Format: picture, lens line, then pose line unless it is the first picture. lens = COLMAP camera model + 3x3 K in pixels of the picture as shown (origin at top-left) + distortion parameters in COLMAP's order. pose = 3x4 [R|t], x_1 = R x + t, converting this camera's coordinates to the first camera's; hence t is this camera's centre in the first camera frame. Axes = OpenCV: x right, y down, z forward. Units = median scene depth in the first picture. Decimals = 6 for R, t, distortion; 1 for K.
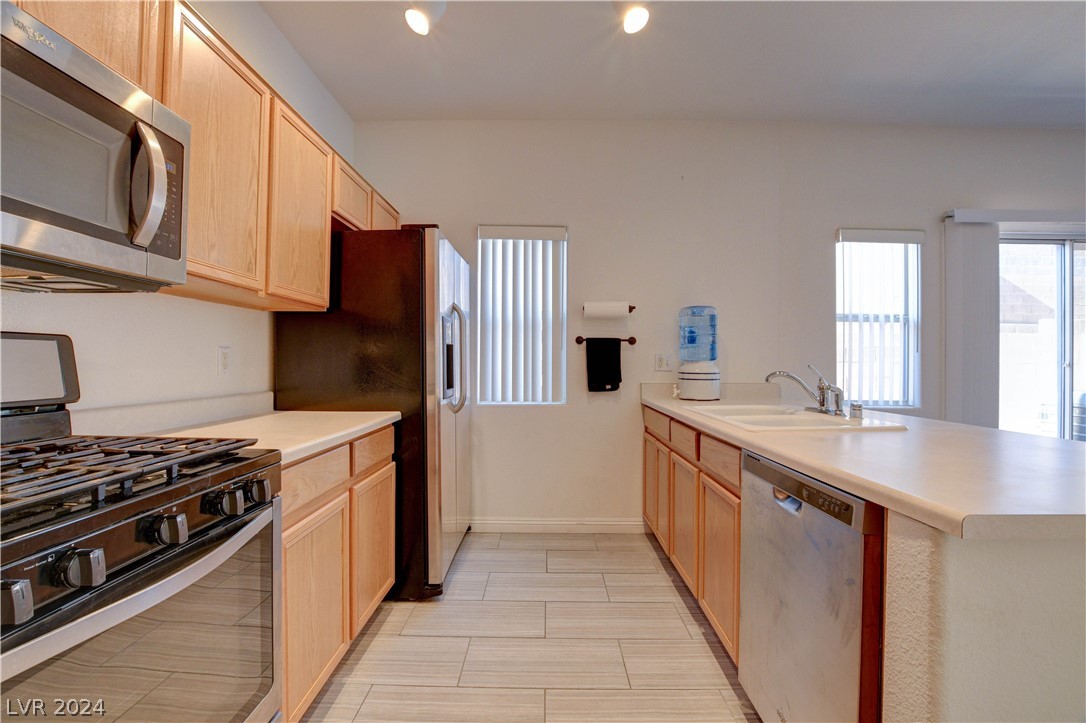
lens RADIAL K [[476.4, 0, 541.1], [0, 476.4, 359.9], [0, 0, 1]] dist [-0.040355, 0.008273]
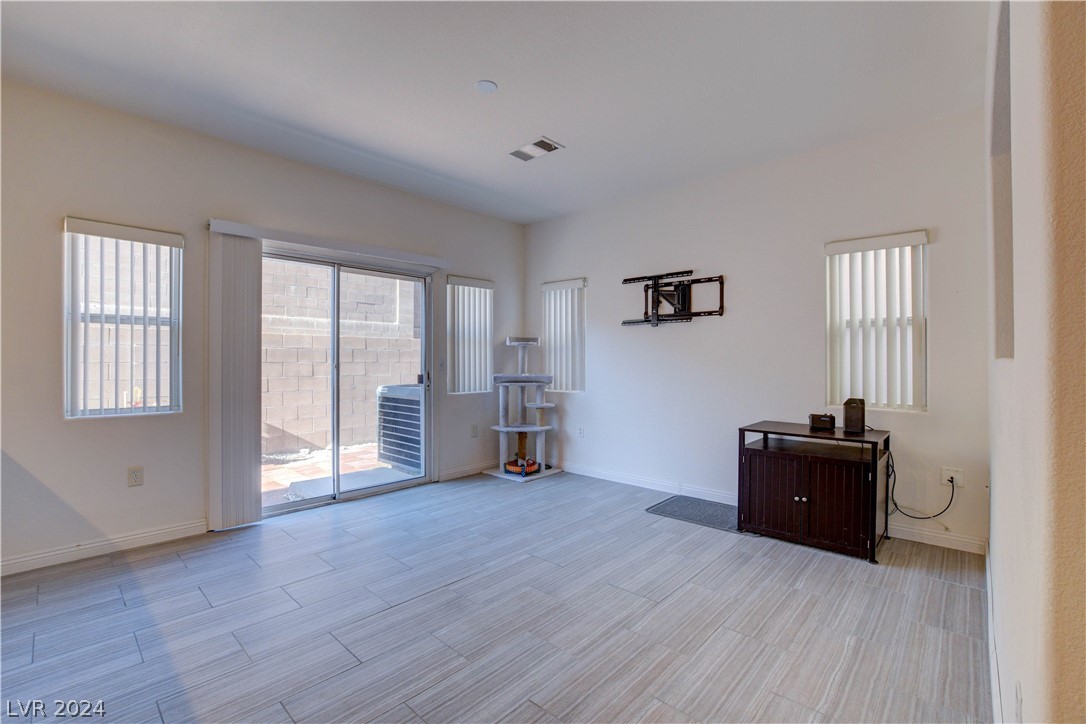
lens RADIAL K [[476.4, 0, 541.1], [0, 476.4, 360.4], [0, 0, 1]] dist [-0.040355, 0.008273]
pose [[0.669359, -0.007763, 0.742899, 0.604549], [0.003842, 0.999968, 0.006988, -0.011736], [-0.742930, -0.001823, 0.669367, -0.249234]]
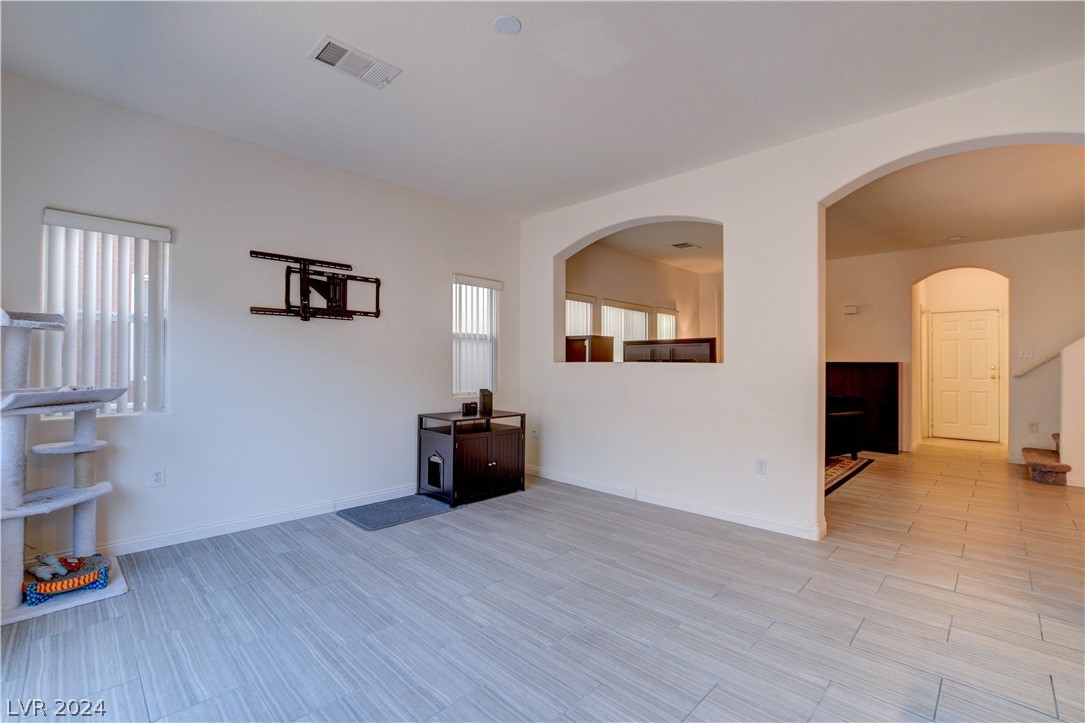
lens RADIAL K [[476.0, 0, 540.6], [0, 476.0, 359.9], [0, 0, 1]] dist [-0.040355, 0.008273]
pose [[-0.724004, -0.007877, 0.689751, 0.660674], [-0.012755, 0.999917, -0.001969, -0.009412], [-0.689678, -0.010223, -0.724044, 0.874199]]
